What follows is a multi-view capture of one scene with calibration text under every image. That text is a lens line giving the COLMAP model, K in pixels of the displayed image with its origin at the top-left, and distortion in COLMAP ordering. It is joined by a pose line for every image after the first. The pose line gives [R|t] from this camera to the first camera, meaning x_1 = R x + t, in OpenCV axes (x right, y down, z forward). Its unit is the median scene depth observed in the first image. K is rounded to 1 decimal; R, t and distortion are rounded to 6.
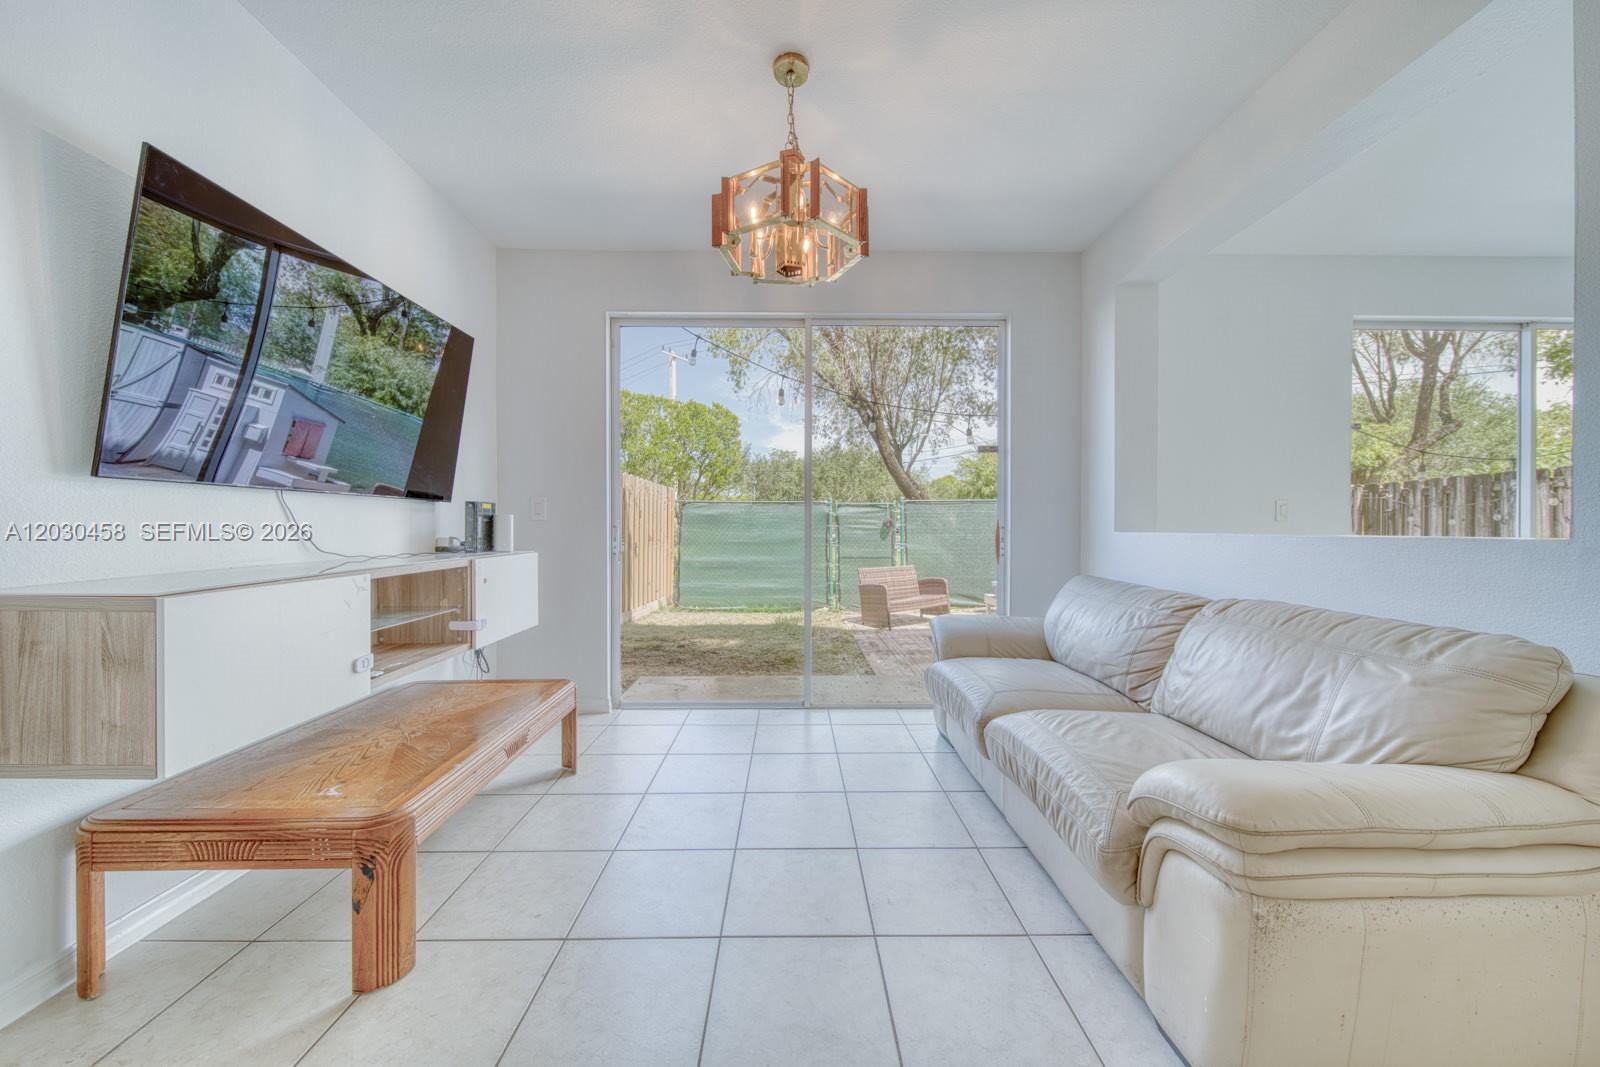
lens RADIAL K [[576.4, 0, 804.6], [0, 576.4, 521.8], [0, 0, 1]] dist [0.000342, 0.000057]
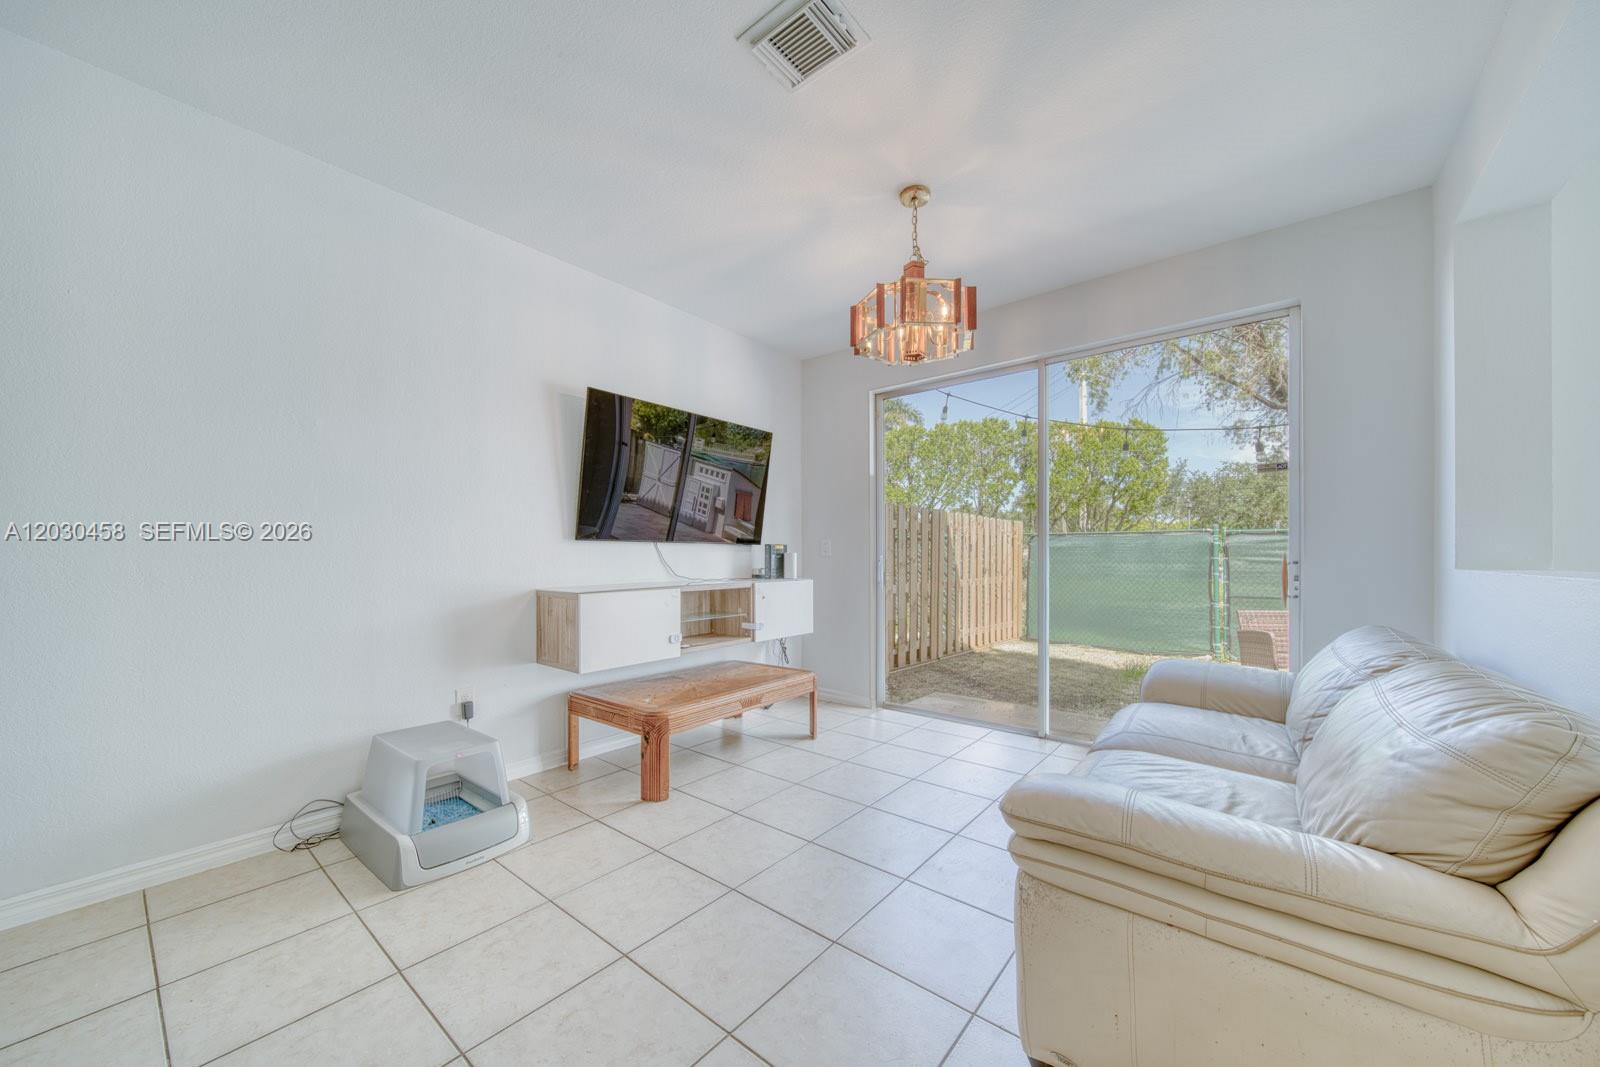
lens RADIAL K [[573.3, 0, 801.4], [0, 573.3, 546.5], [0, 0, 1]] dist [0.000593, 0.000009]
pose [[0.770172, -0.015425, -0.637649, 0.467123], [0.007333, 0.999856, -0.015330, -0.007178], [0.637794, 0.007131, 0.770174, -0.088001]]
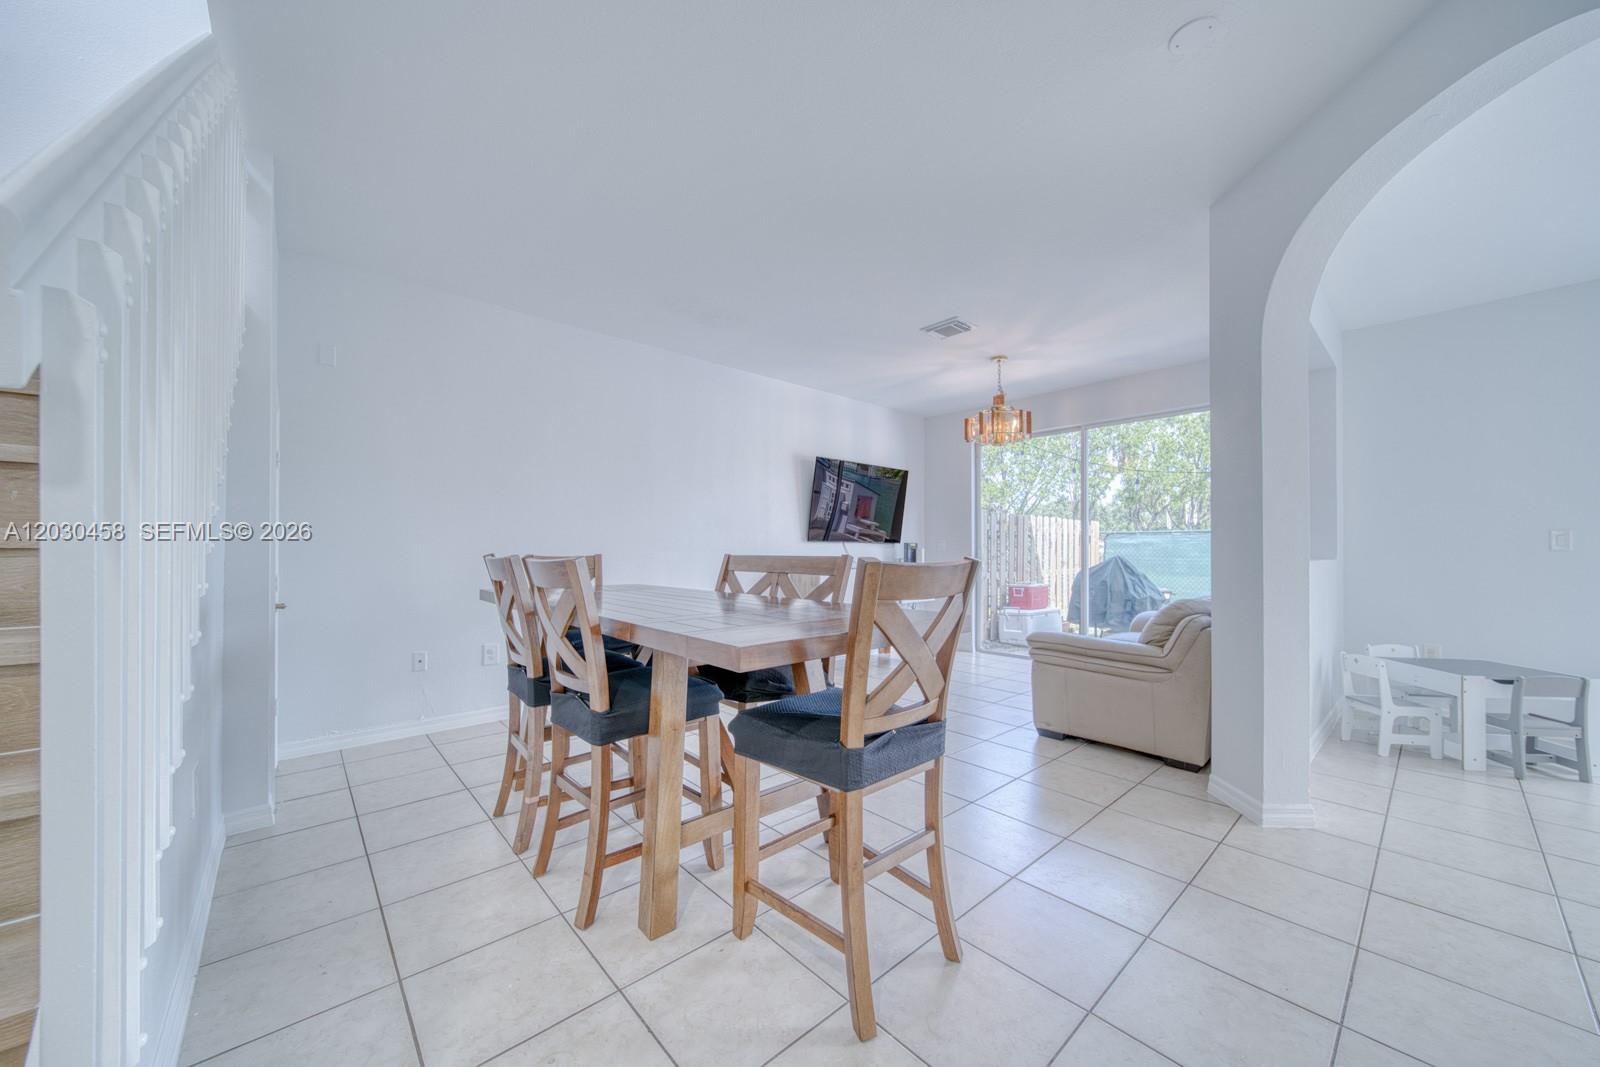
lens RADIAL K [[569.3, 0, 844.4], [0, 569.3, 543.3], [0, 0, 1]] dist [0.000102, 0.000190]
pose [[0.713029, -0.010340, -0.701058, 0.939985], [0.003930, 0.999934, -0.010750, -0.011491], [0.701123, 0.004910, 0.713023, -0.895933]]
